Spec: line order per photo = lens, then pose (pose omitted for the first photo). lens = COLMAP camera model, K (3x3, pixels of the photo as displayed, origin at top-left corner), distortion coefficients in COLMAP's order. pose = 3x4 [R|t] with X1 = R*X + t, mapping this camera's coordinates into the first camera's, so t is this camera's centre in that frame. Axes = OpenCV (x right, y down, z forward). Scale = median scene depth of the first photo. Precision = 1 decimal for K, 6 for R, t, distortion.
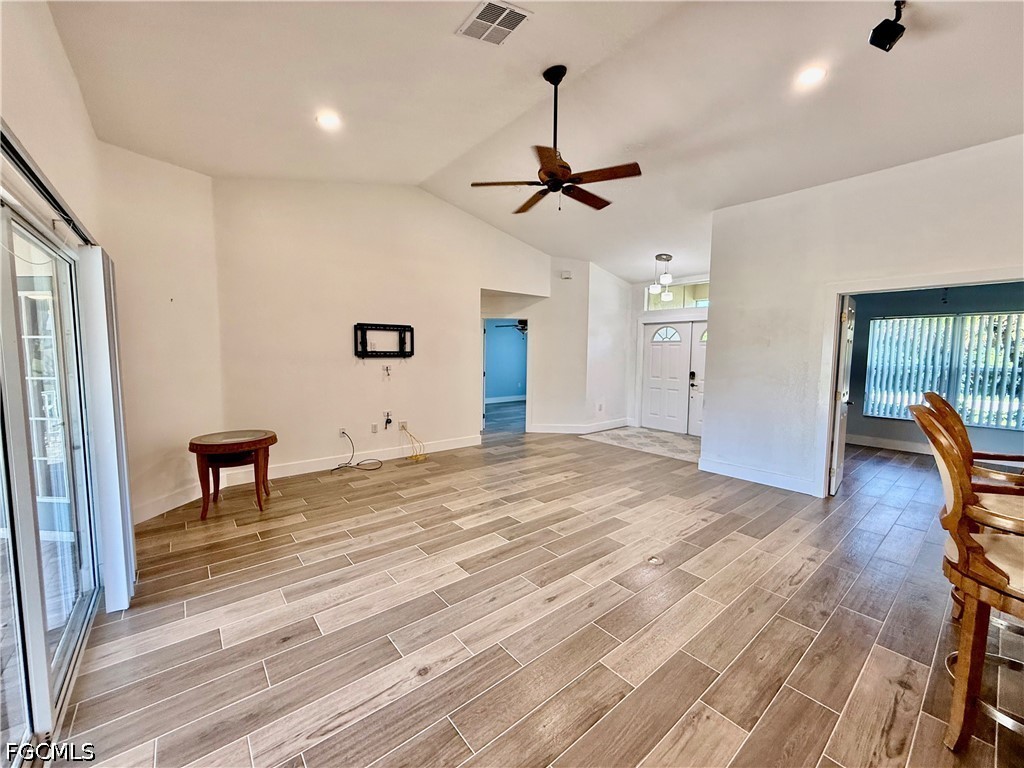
lens RADIAL K [[408.8, 0, 509.6], [0, 408.8, 384.3], [0, 0, 1]] dist [-0.000318, 0.000280]
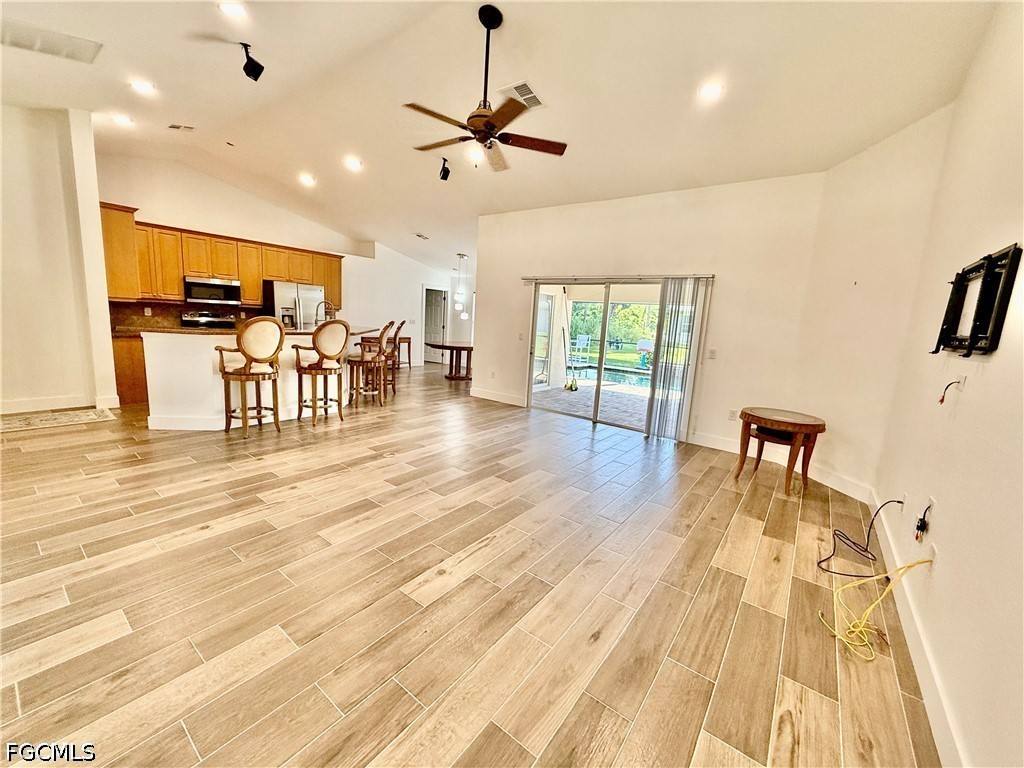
lens RADIAL K [[408.8, 0, 509.8], [0, 408.8, 381.3], [0, 0, 1]] dist [-0.000318, 0.000280]
pose [[-0.969258, -0.028874, -0.244348, 0.213608], [-0.086581, 0.969600, 0.228865, -0.116313], [0.230312, 0.242985, -0.942292, 1.640289]]
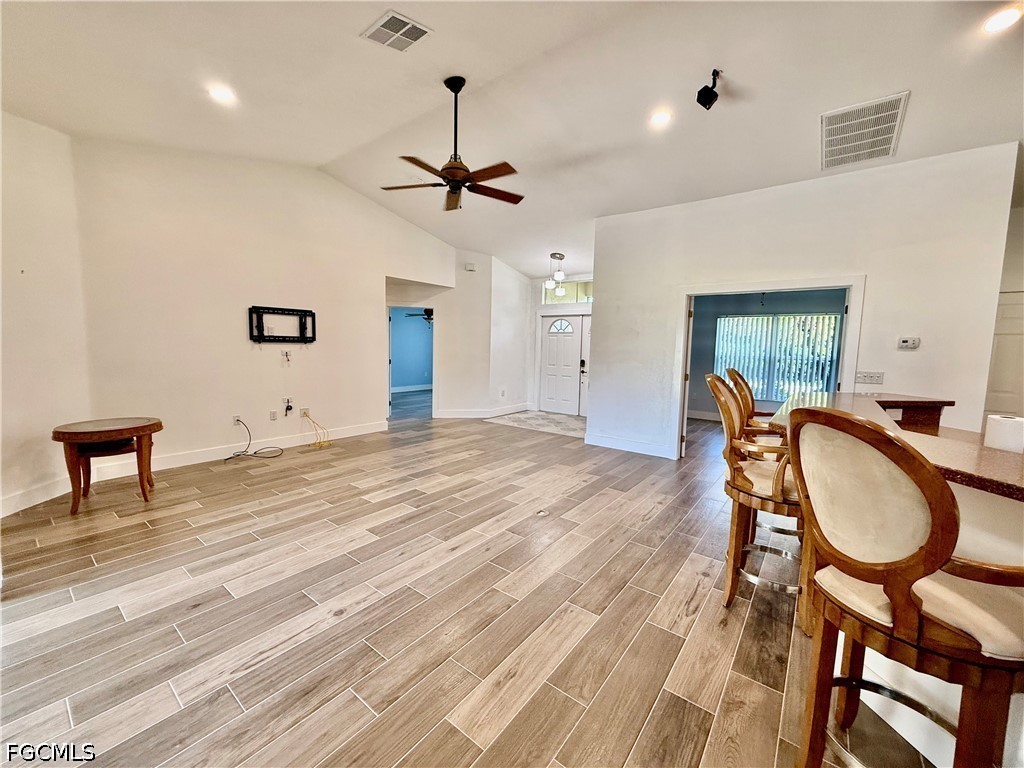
lens RADIAL K [[408.8, 0, 510.3], [0, 408.8, 383.9], [0, 0, 1]] dist [-0.000318, 0.000280]
pose [[0.974645, -0.009330, 0.223563, 0.002108], [0.005239, 0.999808, 0.018887, 0.022594], [-0.223696, -0.017237, 0.974507, -0.091130]]
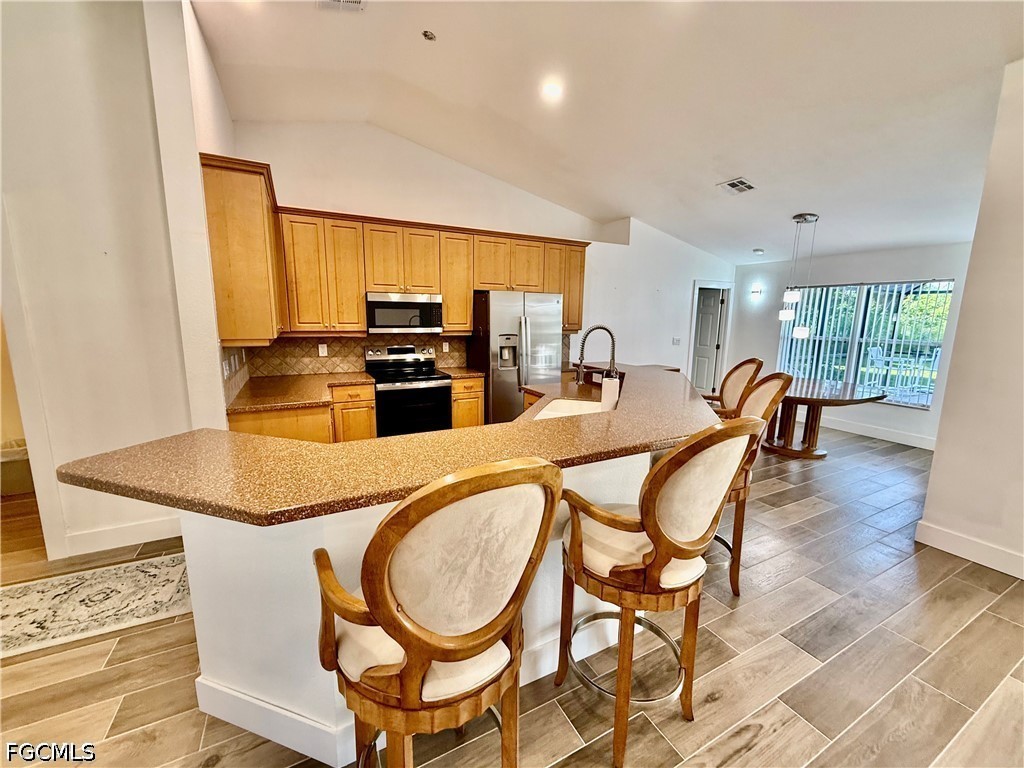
lens RADIAL K [[408.8, 0, 508.6], [0, 408.8, 380.8], [0, 0, 1]] dist [-0.000318, 0.000280]
pose [[-0.978580, -0.051198, 0.199400, 0.508139], [-0.002401, 0.971354, 0.237625, -0.069356], [-0.205854, 0.232056, -0.950670, 0.699204]]
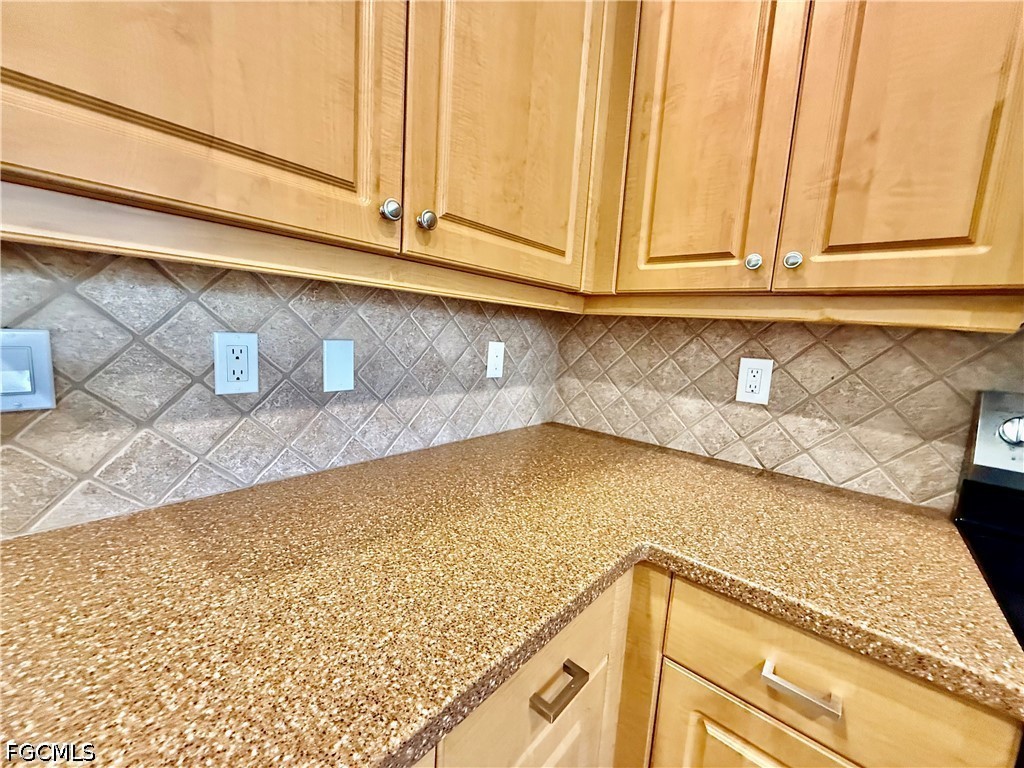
lens RADIAL K [[408.8, 0, 510.1], [0, 408.8, 388.2], [0, 0, 1]] dist [-0.000318, 0.000280]
pose [[-0.172236, -0.156498, 0.972545, 0.931853], [0.015479, 0.986747, 0.161524, 0.058566], [-0.984934, 0.042875, -0.167531, 0.013006]]
